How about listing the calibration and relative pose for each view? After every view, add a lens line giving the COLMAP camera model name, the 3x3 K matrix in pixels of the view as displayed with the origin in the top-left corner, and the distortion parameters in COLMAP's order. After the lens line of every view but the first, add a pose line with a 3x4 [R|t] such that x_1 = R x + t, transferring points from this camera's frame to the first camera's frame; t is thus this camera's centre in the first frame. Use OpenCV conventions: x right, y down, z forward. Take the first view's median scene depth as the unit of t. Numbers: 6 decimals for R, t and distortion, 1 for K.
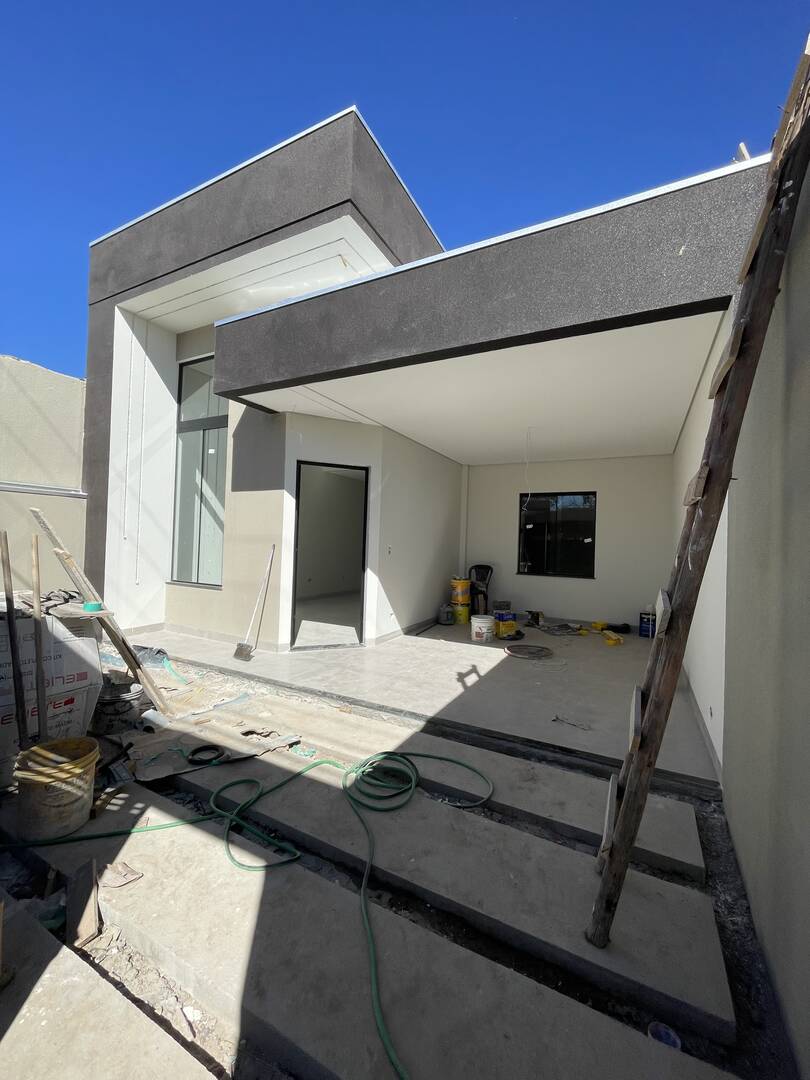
lens RADIAL K [[435.6, 0, 410.0], [0, 435.6, 538.4], [0, 0, 1]] dist [-0.001018, -0.000214]
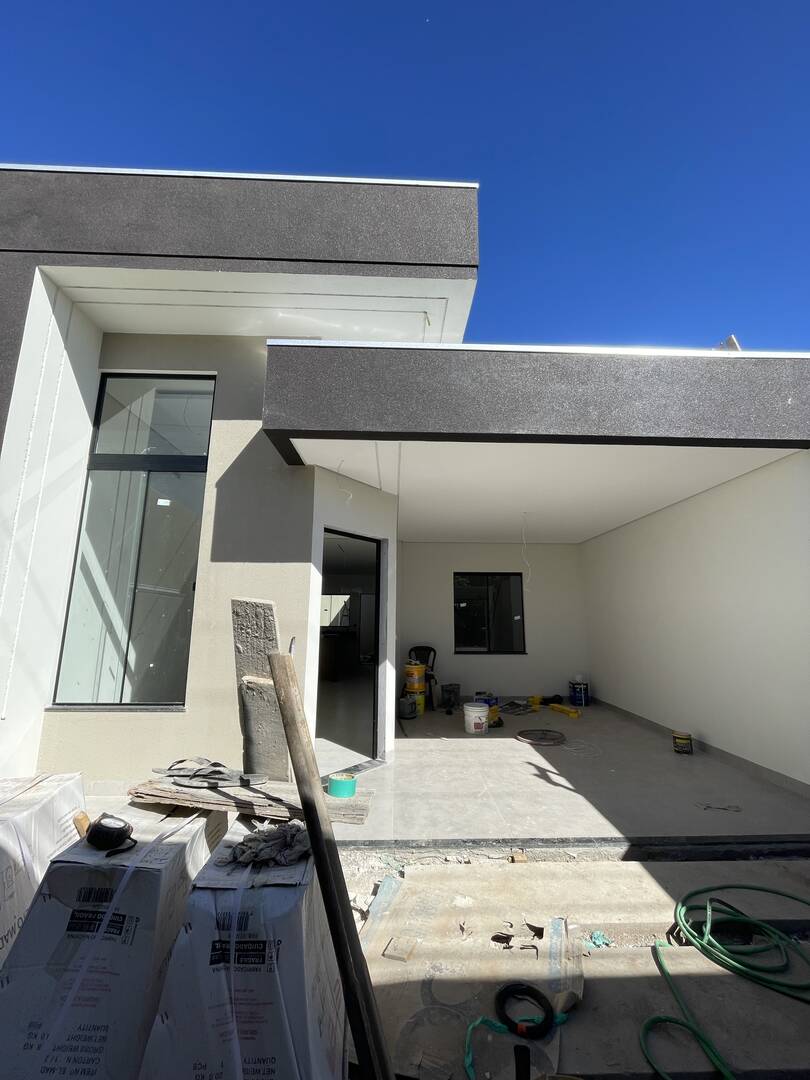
lens RADIAL K [[437.5, 0, 408.4], [0, 437.5, 539.4], [0, 0, 1]] dist [-0.002518, -0.000756]
pose [[0.870591, 0.063207, 0.487931, -0.498161], [0.016550, 0.987390, -0.157437, -0.028863], [-0.491730, 0.145139, 0.858567, 0.242293]]
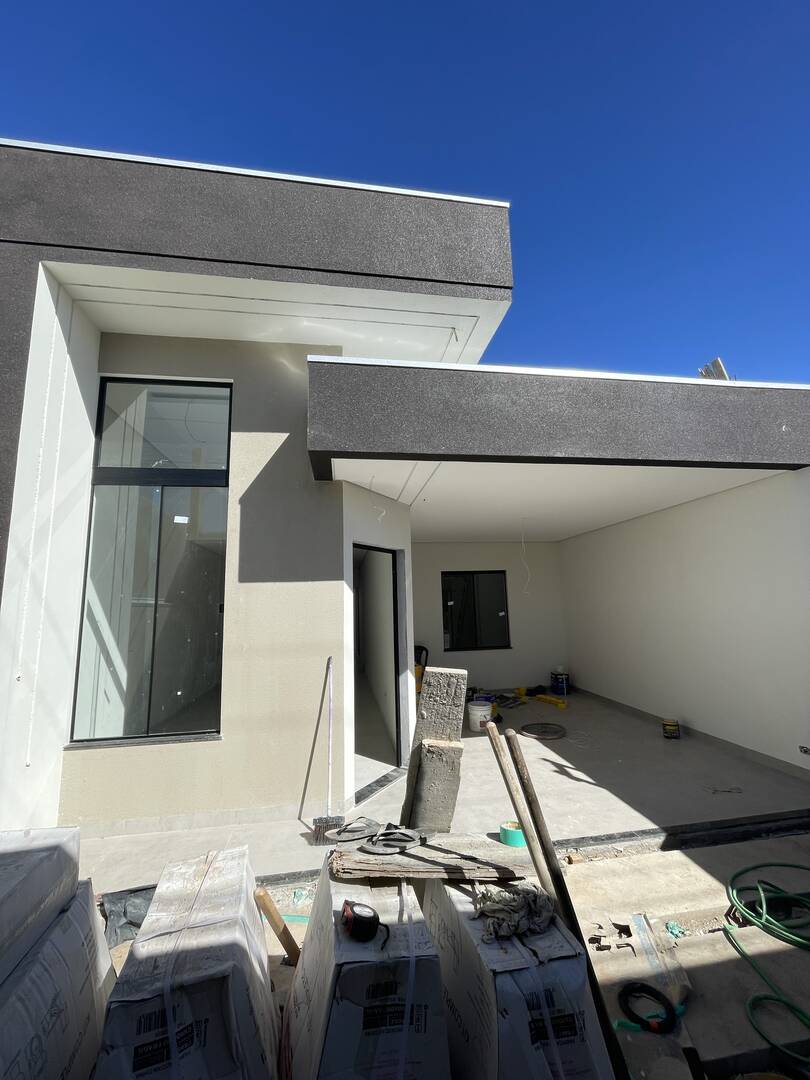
lens RADIAL K [[437.5, 0, 408.4], [0, 437.5, 539.4], [0, 0, 1]] dist [-0.002518, -0.000756]
pose [[0.802560, 0.034408, 0.595579, -0.629310], [0.046926, 0.991601, -0.120522, -0.083800], [-0.594723, 0.124674, 0.794204, 0.309215]]
